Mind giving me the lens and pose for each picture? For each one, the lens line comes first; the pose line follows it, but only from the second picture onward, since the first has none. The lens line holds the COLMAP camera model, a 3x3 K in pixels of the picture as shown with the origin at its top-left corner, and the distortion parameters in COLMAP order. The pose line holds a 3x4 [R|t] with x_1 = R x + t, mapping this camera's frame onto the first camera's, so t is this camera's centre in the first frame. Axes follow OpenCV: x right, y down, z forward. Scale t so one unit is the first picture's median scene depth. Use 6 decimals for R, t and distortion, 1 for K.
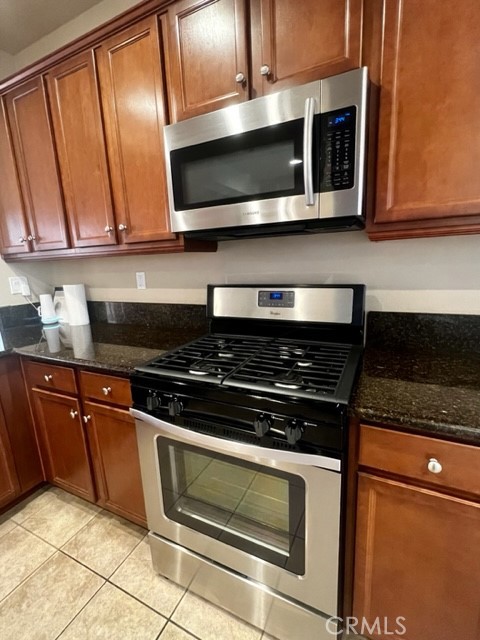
lens RADIAL K [[296.4, 0, 240.7], [0, 296.4, 319.3], [0, 0, 1]] dist [-0.001458, 0.001098]
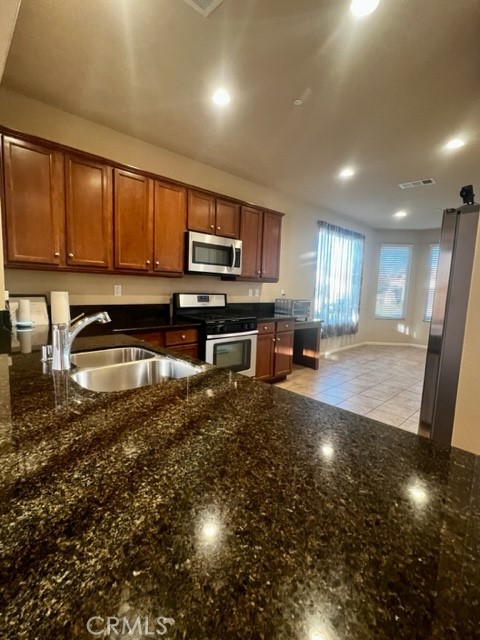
lens RADIAL K [[296.4, 0, 246.0], [0, 296.4, 318.7], [0, 0, 1]] dist [-0.001458, 0.001098]
pose [[0.349553, -0.053320, 0.935398, -2.180916], [0.125067, 0.992100, 0.009816, 0.123912], [-0.928532, 0.113556, 0.353460, -0.250704]]
